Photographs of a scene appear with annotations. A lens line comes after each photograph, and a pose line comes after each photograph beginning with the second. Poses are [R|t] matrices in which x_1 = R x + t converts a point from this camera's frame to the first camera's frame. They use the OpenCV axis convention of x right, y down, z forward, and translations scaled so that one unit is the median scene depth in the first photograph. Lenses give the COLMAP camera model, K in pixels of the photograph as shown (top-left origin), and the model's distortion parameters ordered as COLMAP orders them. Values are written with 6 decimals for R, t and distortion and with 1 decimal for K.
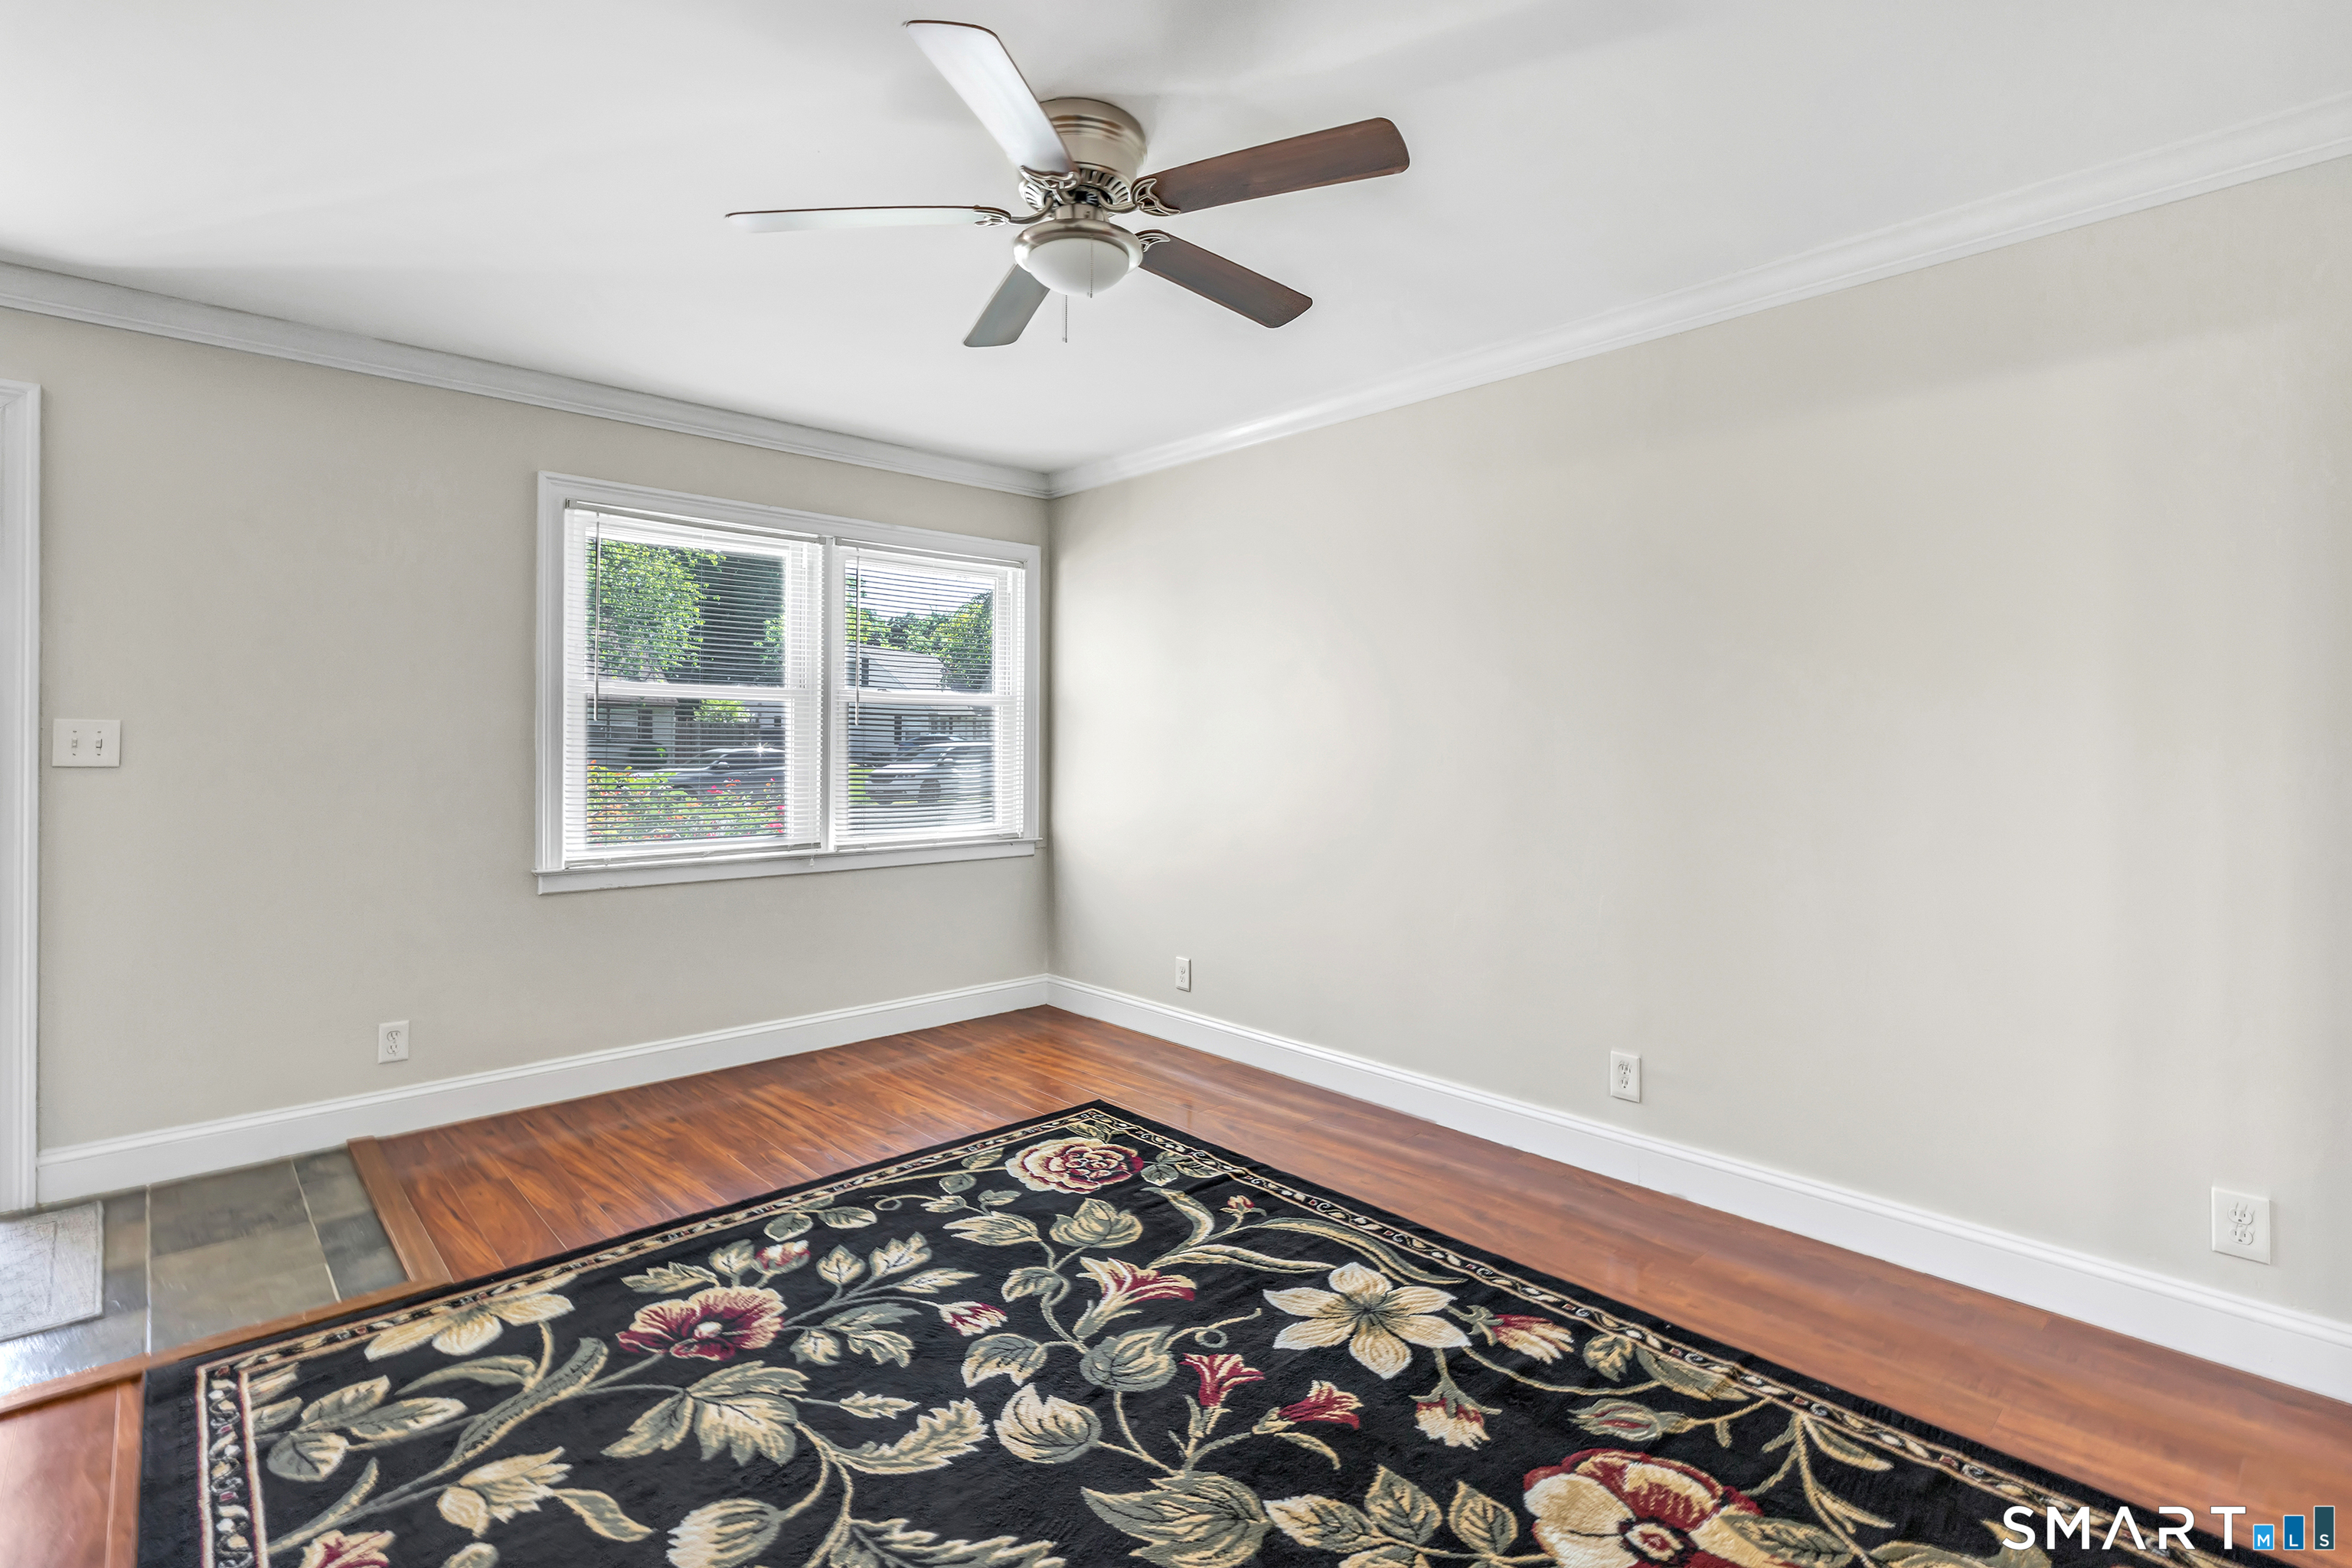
lens RADIAL K [[1127.0, 0, 1178.6], [0, 1127.0, 735.4], [0, 0, 1]] dist [0.001803, 0.000998]
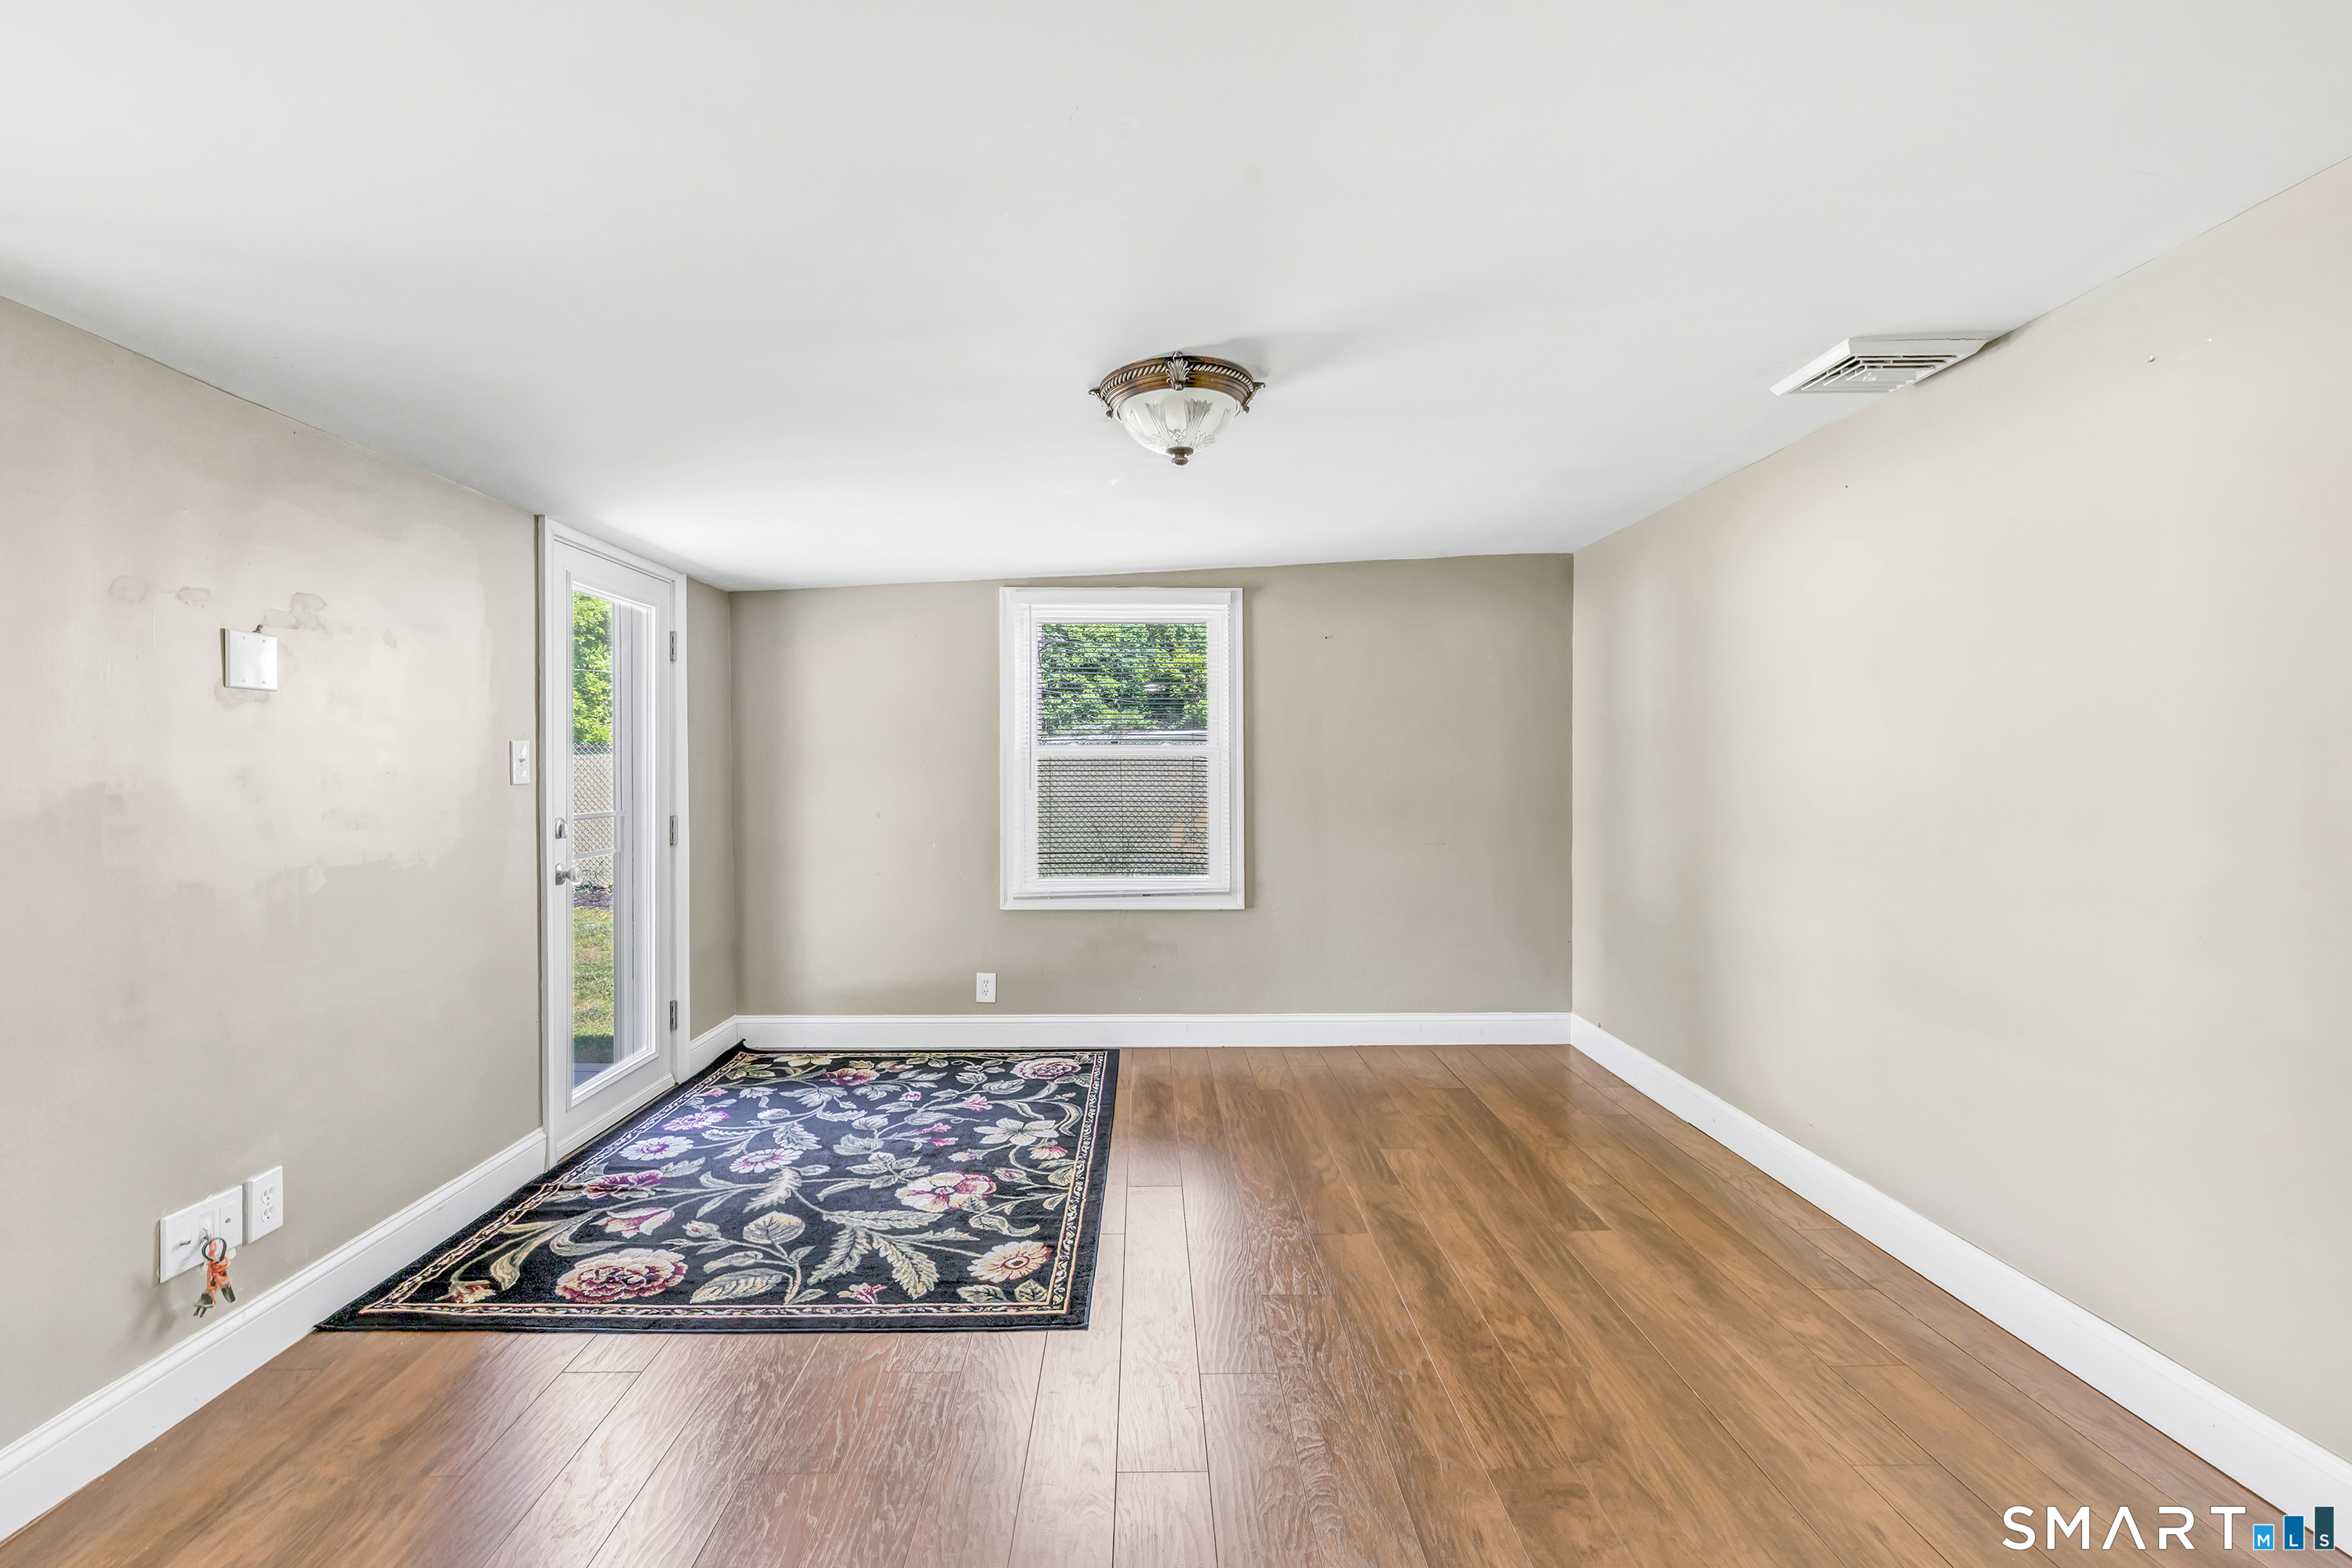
lens RADIAL K [[1085.3, 0, 1133.5], [0, 1085.3, 775.2], [0, 0, 1]] dist [-0.001521, 0.000278]
pose [[0.720306, 0.001043, -0.693655, 1.848609], [0.002430, 0.999989, 0.004027, -0.207003], [0.693652, -0.004586, 0.720296, -0.393854]]
